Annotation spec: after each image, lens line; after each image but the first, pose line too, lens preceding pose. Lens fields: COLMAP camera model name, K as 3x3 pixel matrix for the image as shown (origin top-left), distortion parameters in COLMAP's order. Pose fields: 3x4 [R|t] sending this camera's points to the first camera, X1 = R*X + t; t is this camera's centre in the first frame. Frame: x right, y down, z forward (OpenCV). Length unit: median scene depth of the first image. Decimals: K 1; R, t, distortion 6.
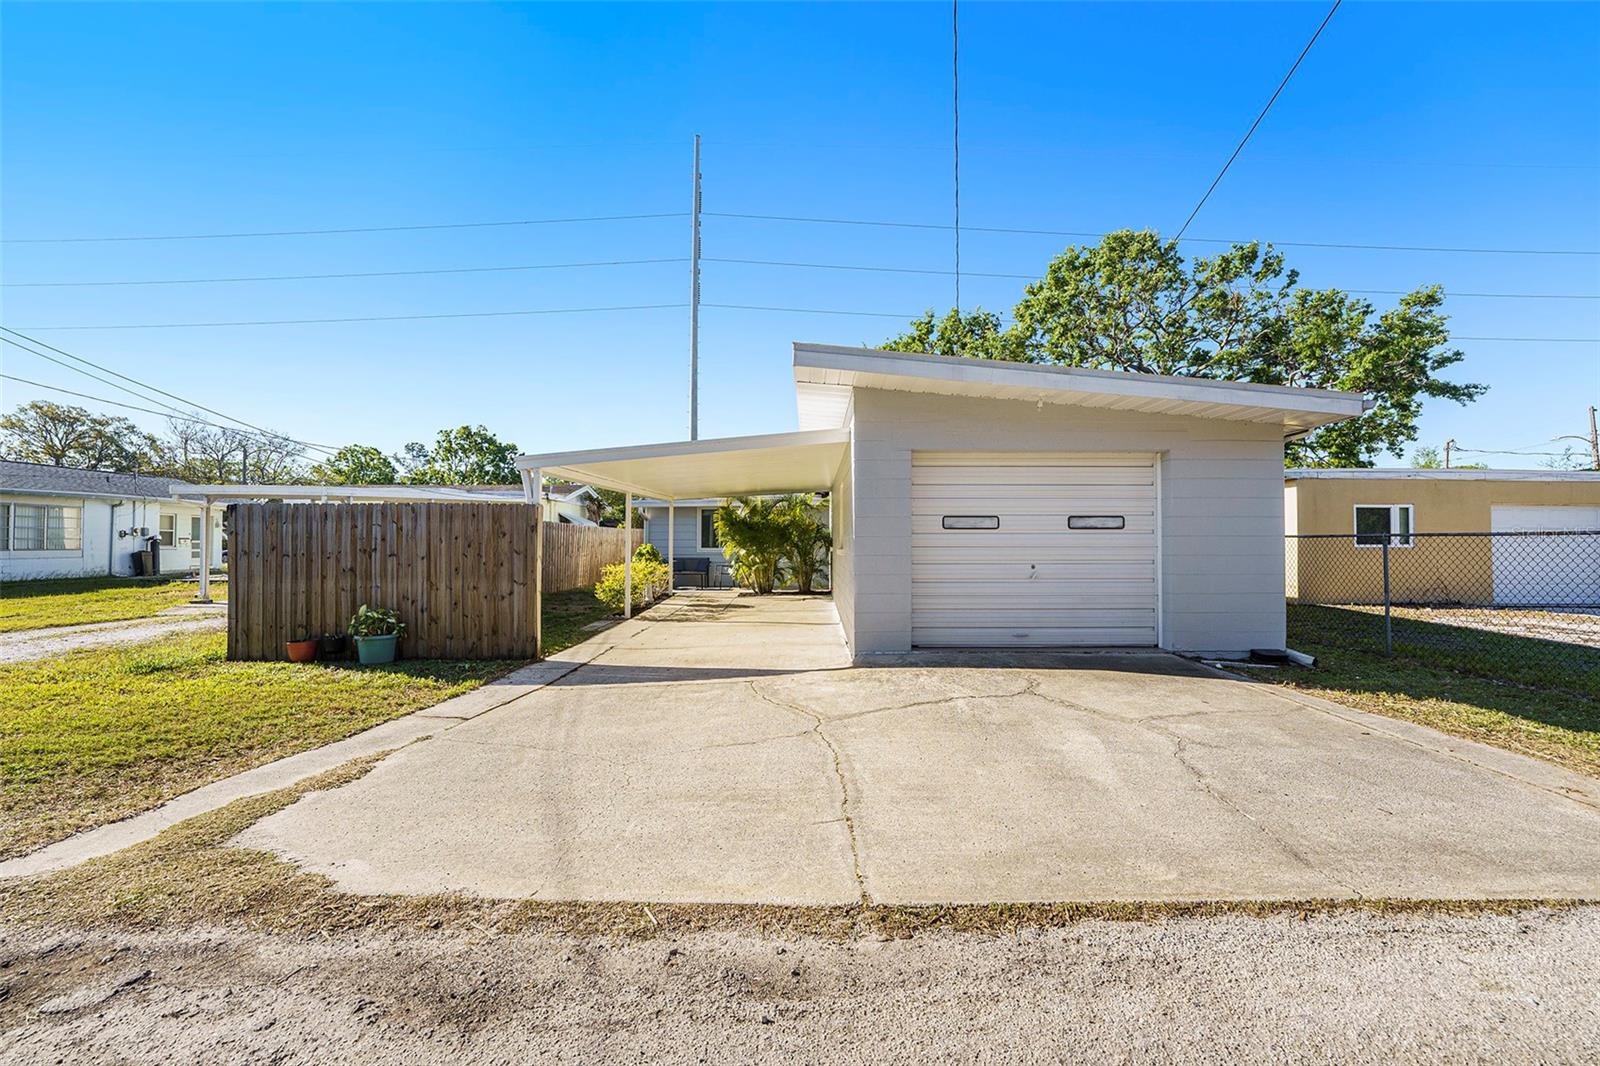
lens RADIAL K [[644.5, 0, 800.0], [0, 644.5, 533.0], [0, 0, 1]] dist [-0.019247, -0.000002]
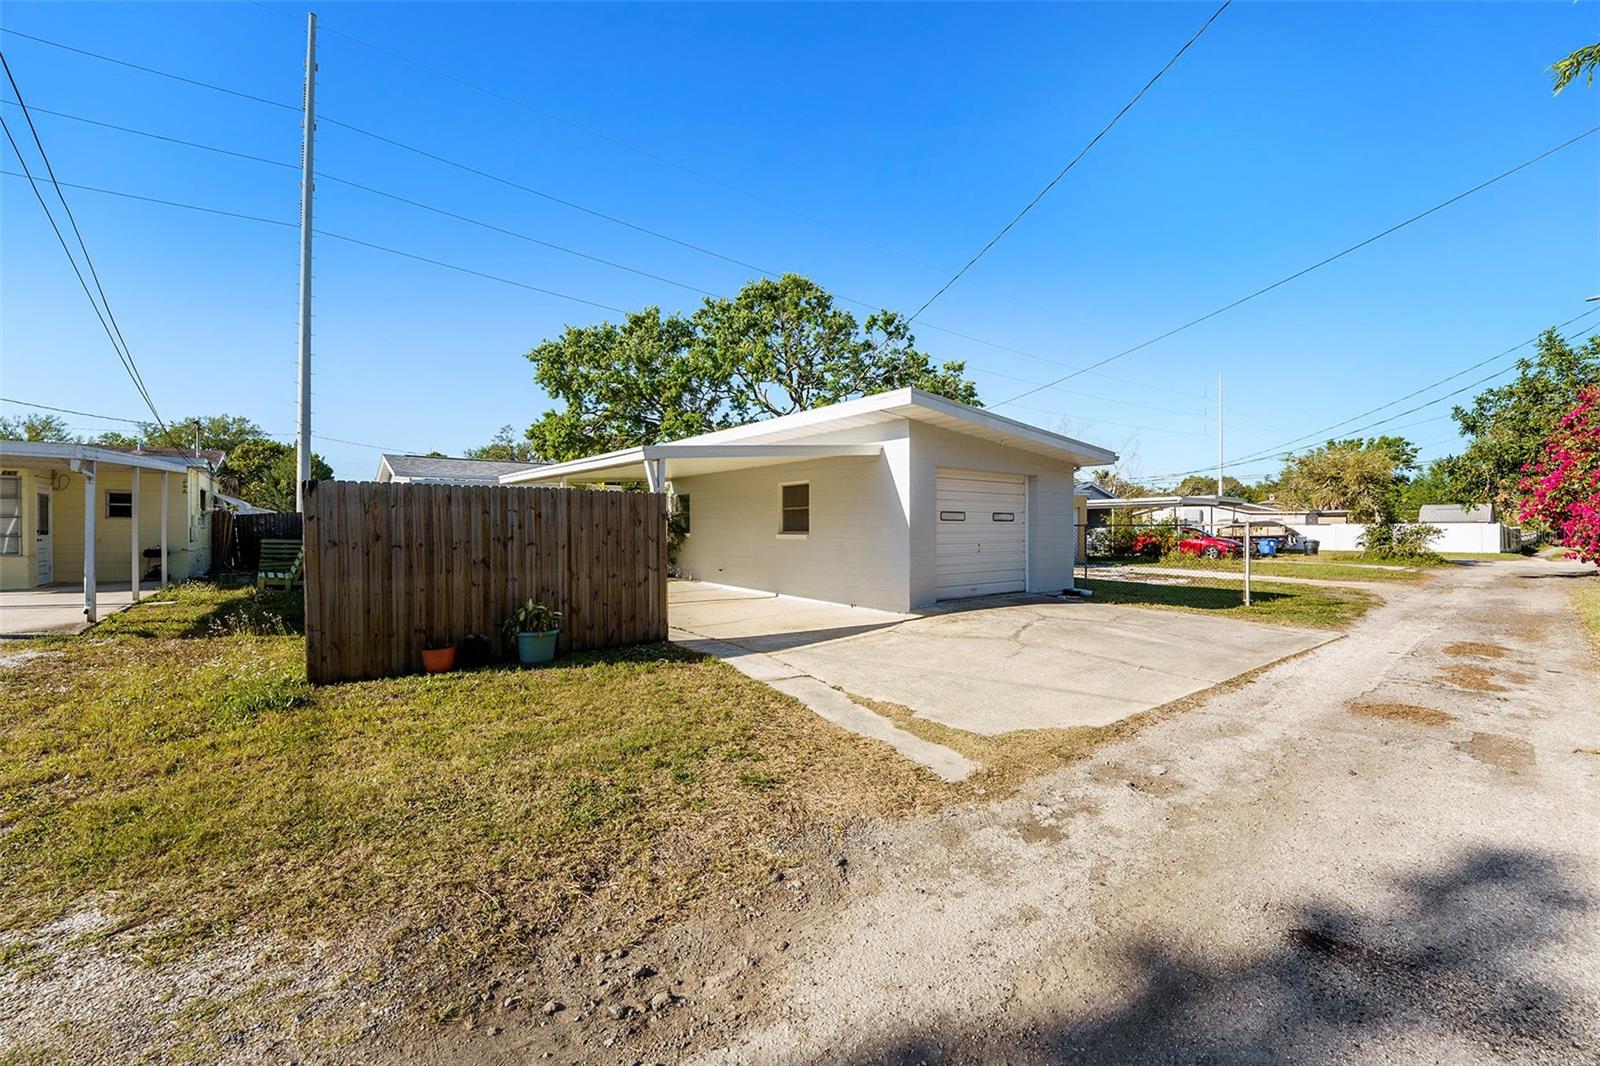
lens RADIAL K [[644.5, 0, 800.0], [0, 644.5, 533.0], [0, 0, 1]] dist [-0.019247, -0.000002]
pose [[0.784805, -0.004354, 0.619727, -0.910610], [-0.011262, 0.999710, 0.021286, -0.005055], [-0.619640, -0.023685, 0.784528, 0.039409]]
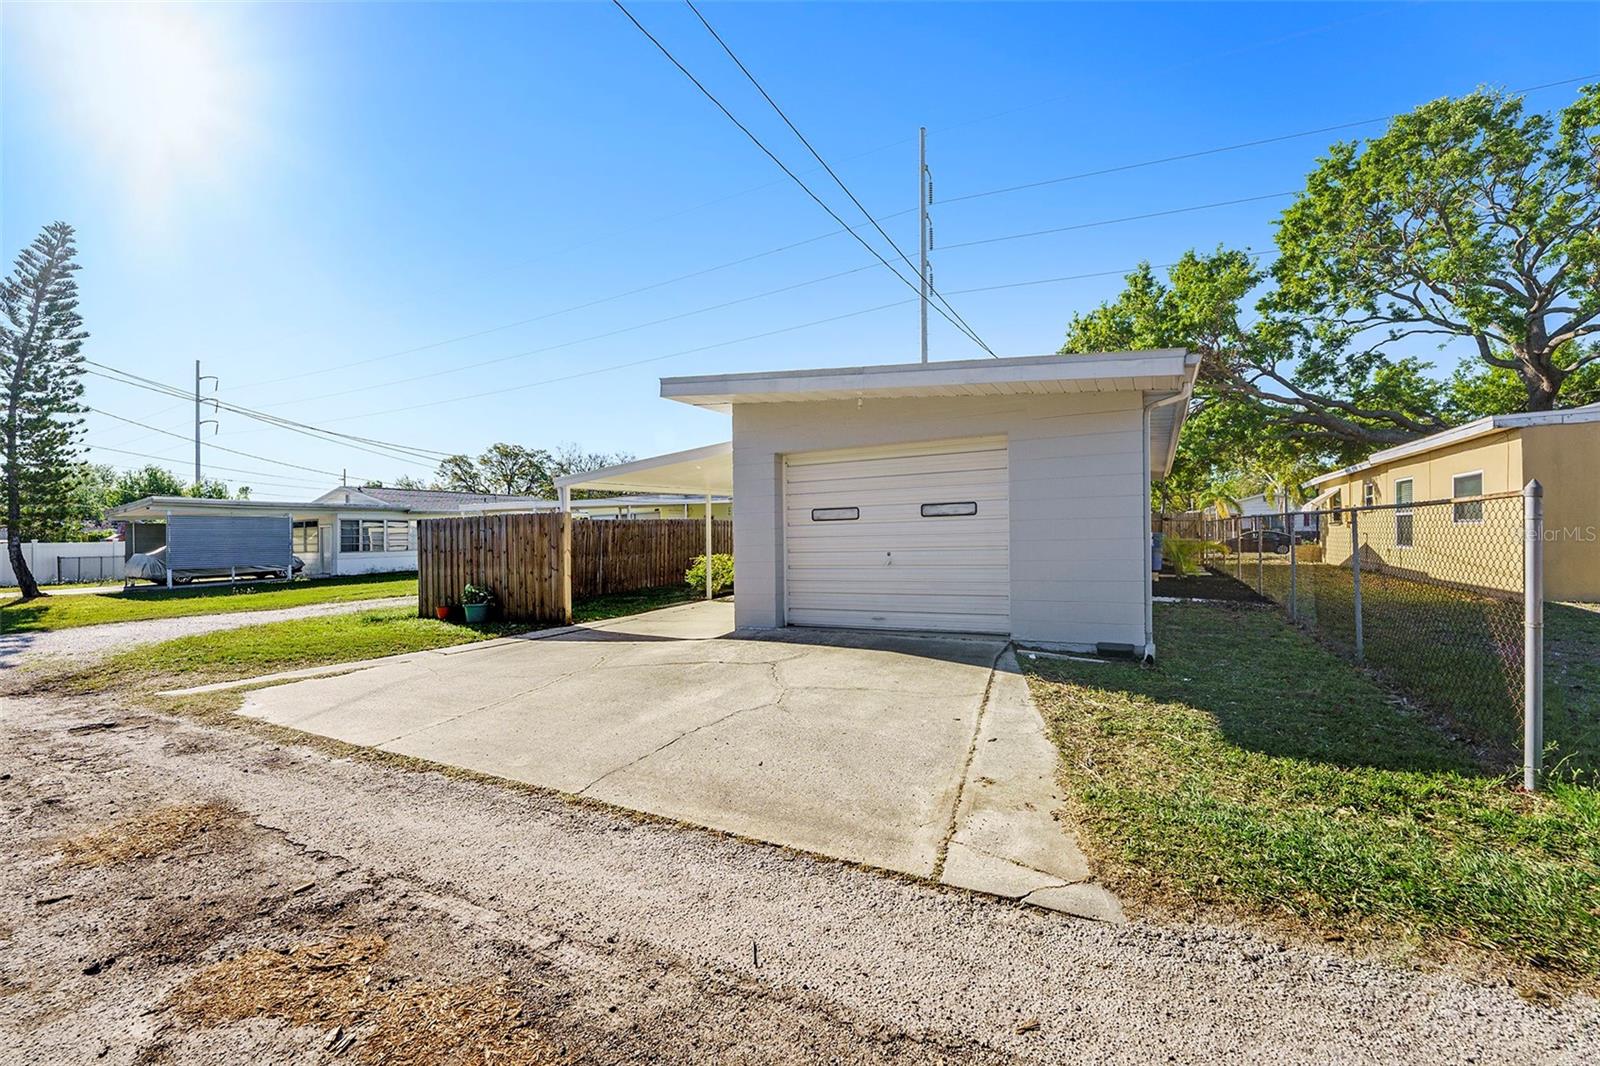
lens RADIAL K [[643.8, 0, 800.0], [0, 643.8, 533.0], [0, 0, 1]] dist [-0.013296, -0.000007]
pose [[0.894604, -0.024969, -0.446161, 0.674825], [0.032649, 0.999421, 0.009535, 0.003111], [0.445665, -0.023096, 0.894902, -0.009331]]
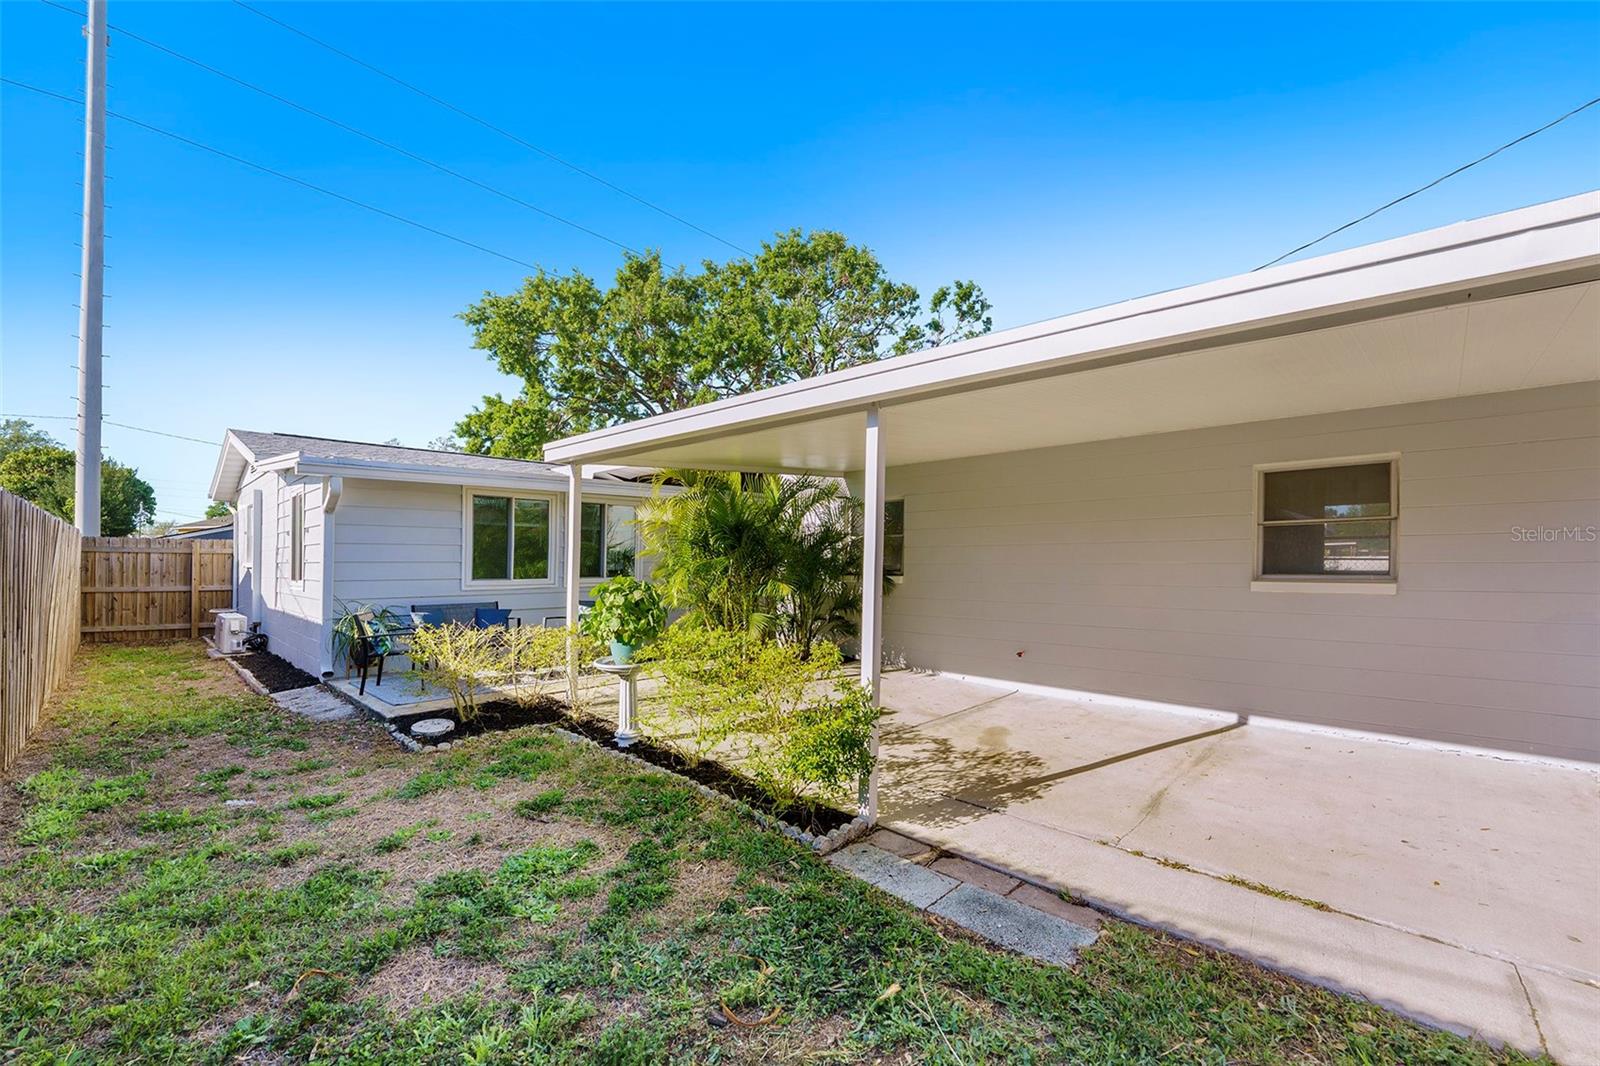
lens RADIAL K [[644.5, 0, 800.0], [0, 644.5, 533.0], [0, 0, 1]] dist [-0.019247, -0.000002]
pose [[0.672416, 0.028461, 0.739626, -0.796626], [-0.009341, 0.999507, -0.029969, 0.007159], [-0.740115, 0.013243, 0.672350, 1.412953]]
